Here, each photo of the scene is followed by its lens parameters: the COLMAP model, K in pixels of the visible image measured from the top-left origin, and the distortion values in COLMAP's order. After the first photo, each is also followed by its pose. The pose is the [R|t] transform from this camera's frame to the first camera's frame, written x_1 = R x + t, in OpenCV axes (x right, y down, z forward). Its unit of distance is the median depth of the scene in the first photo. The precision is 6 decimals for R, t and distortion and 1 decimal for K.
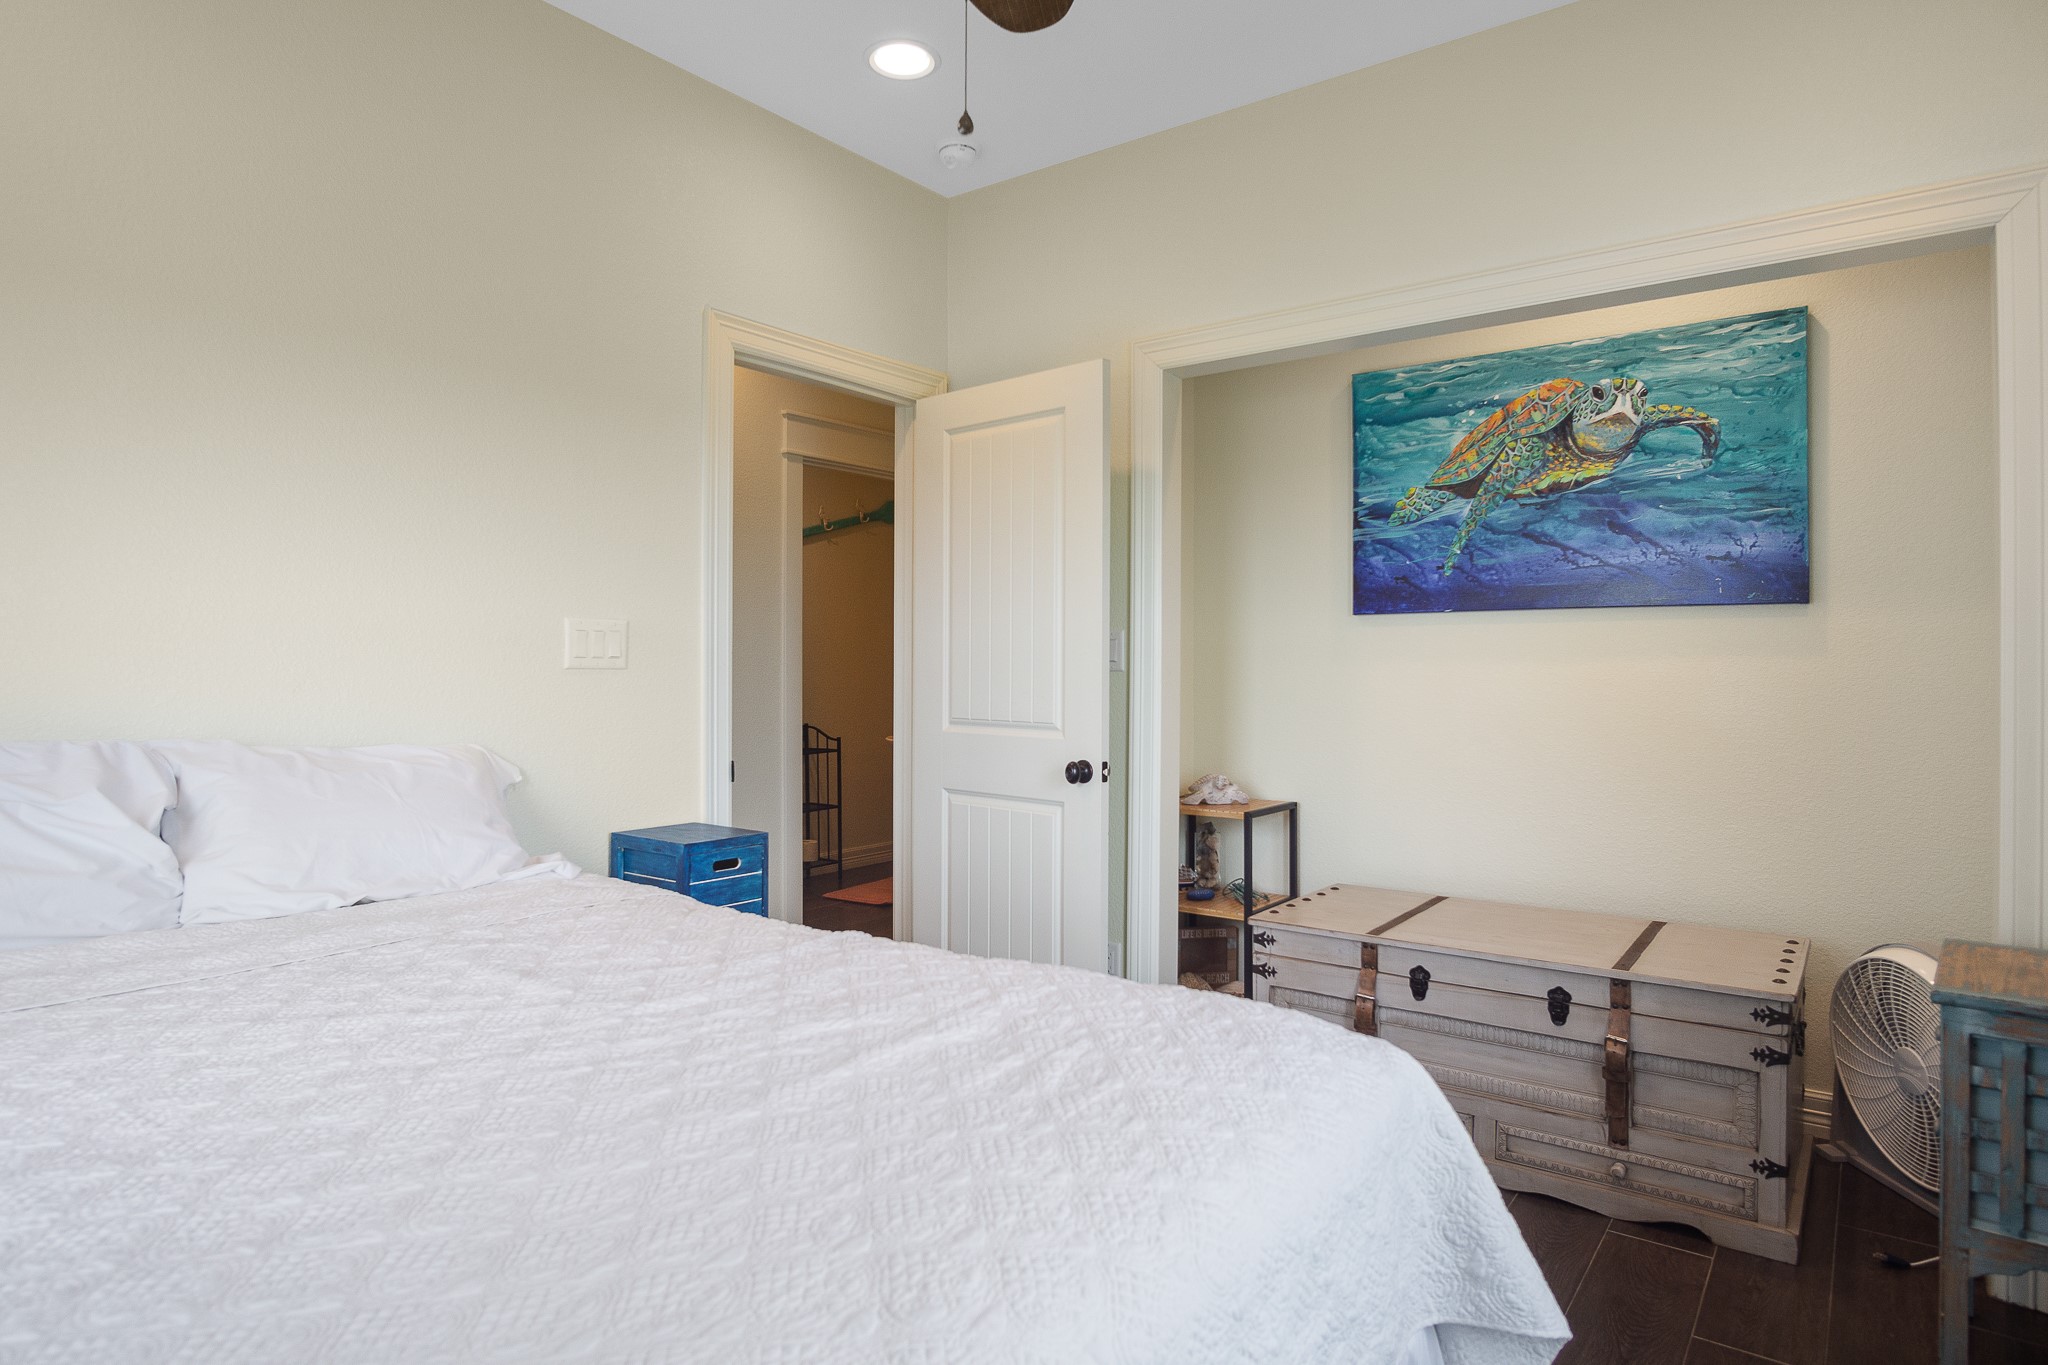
lens RADIAL K [[1134.1, 0, 1024.0], [0, 1134.1, 682.5], [0, 0, 1]] dist [-0.004878, -0.000852]
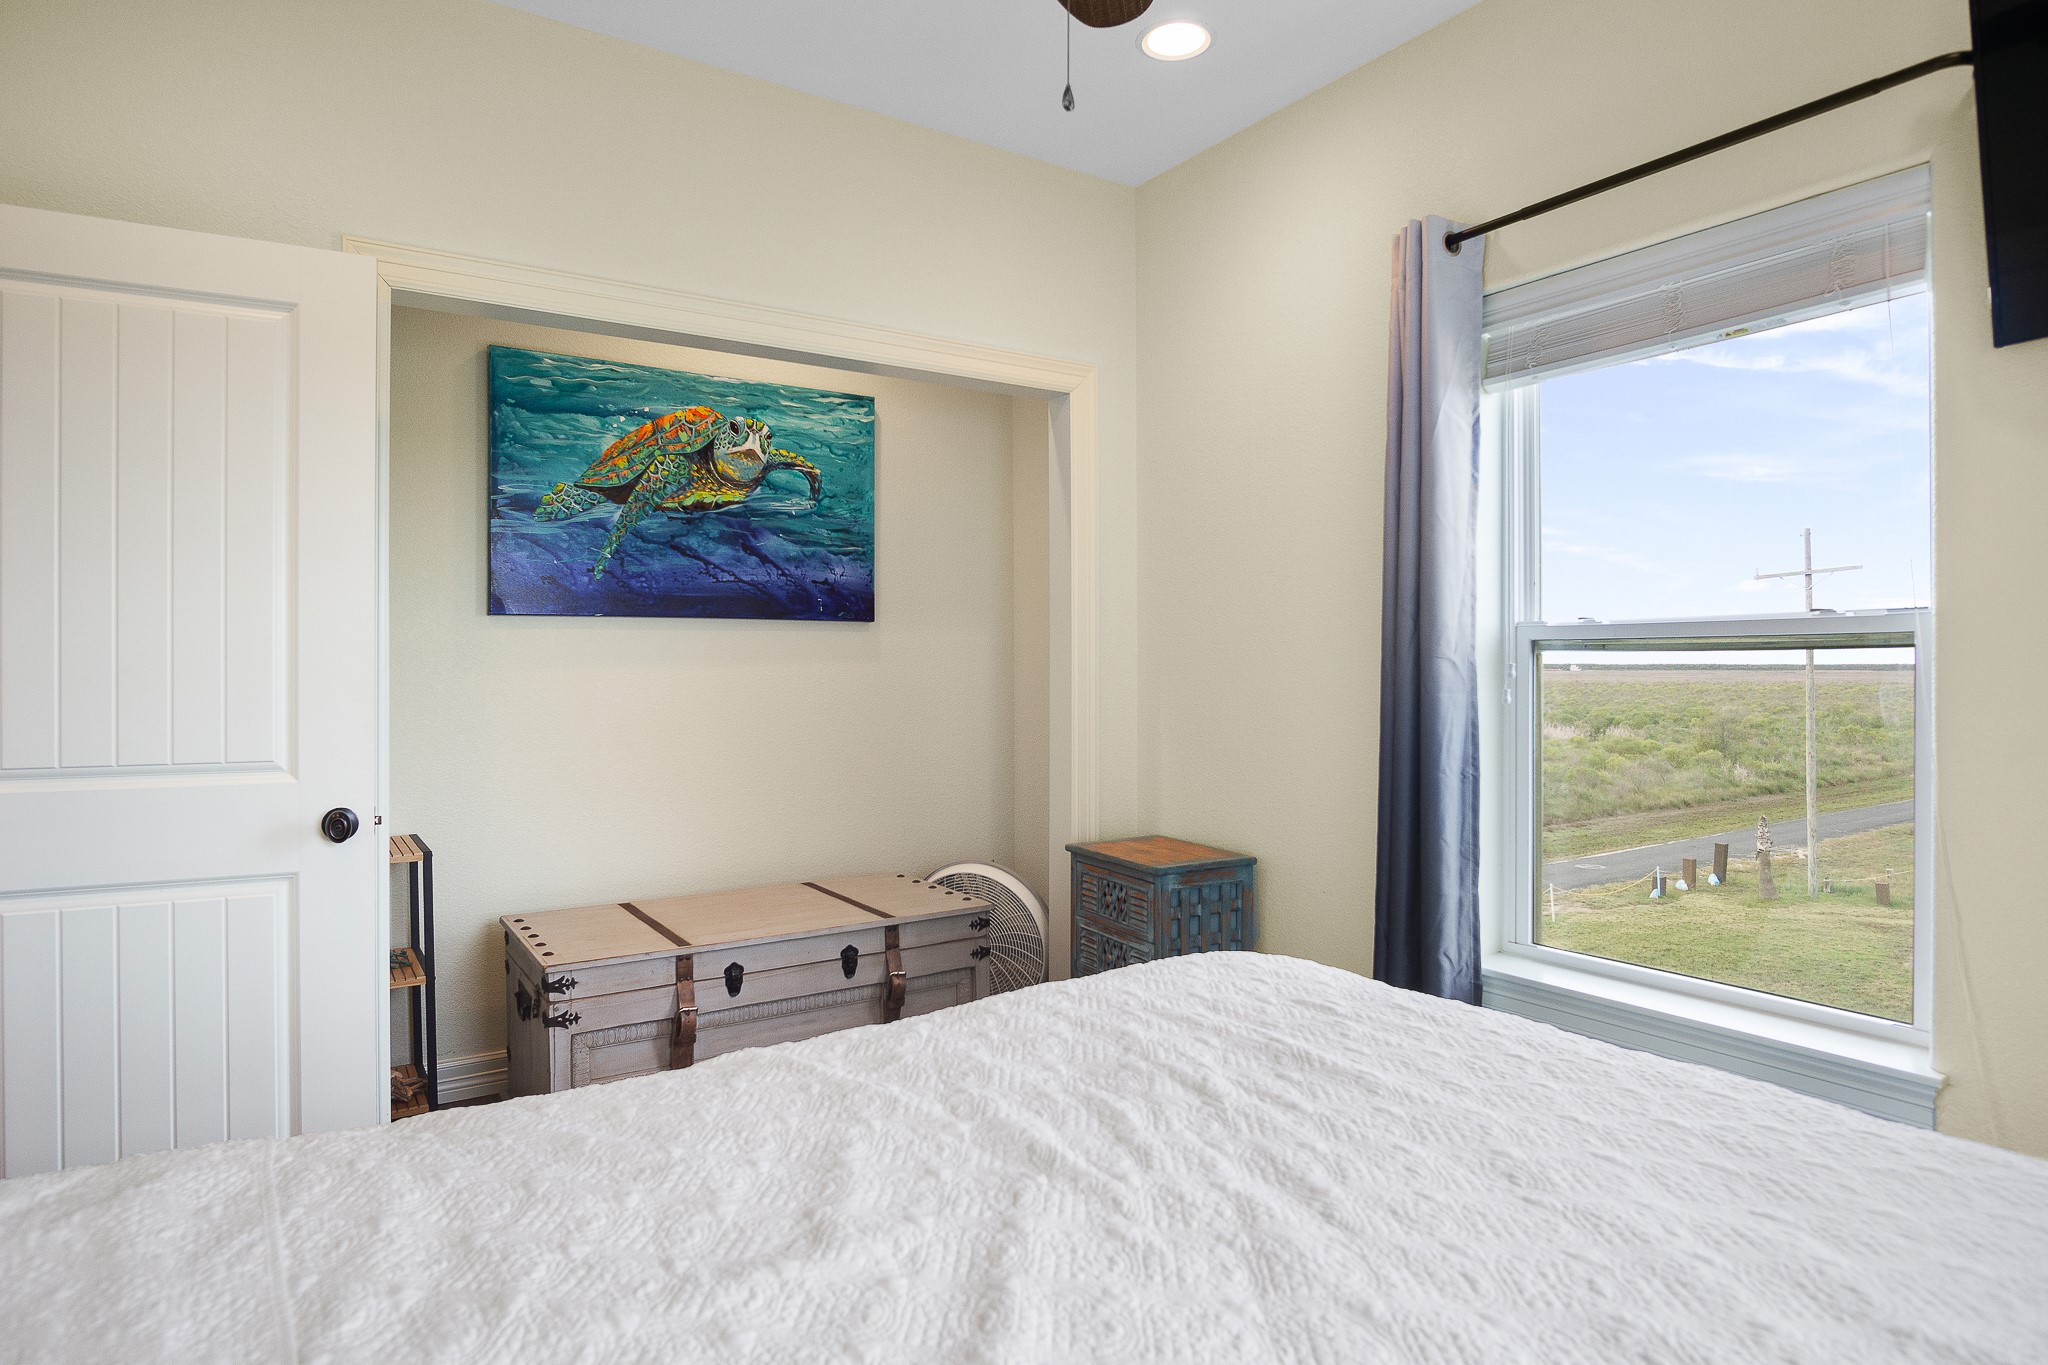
lens RADIAL K [[1134.1, 0, 1024.0], [0, 1134.1, 682.5], [0, 0, 1]] dist [-0.004878, -0.000852]
pose [[0.361441, -0.017225, 0.932236, -0.438730], [0.018447, 0.999766, 0.011320, -0.009816], [-0.932213, 0.013105, 0.361674, 0.324357]]
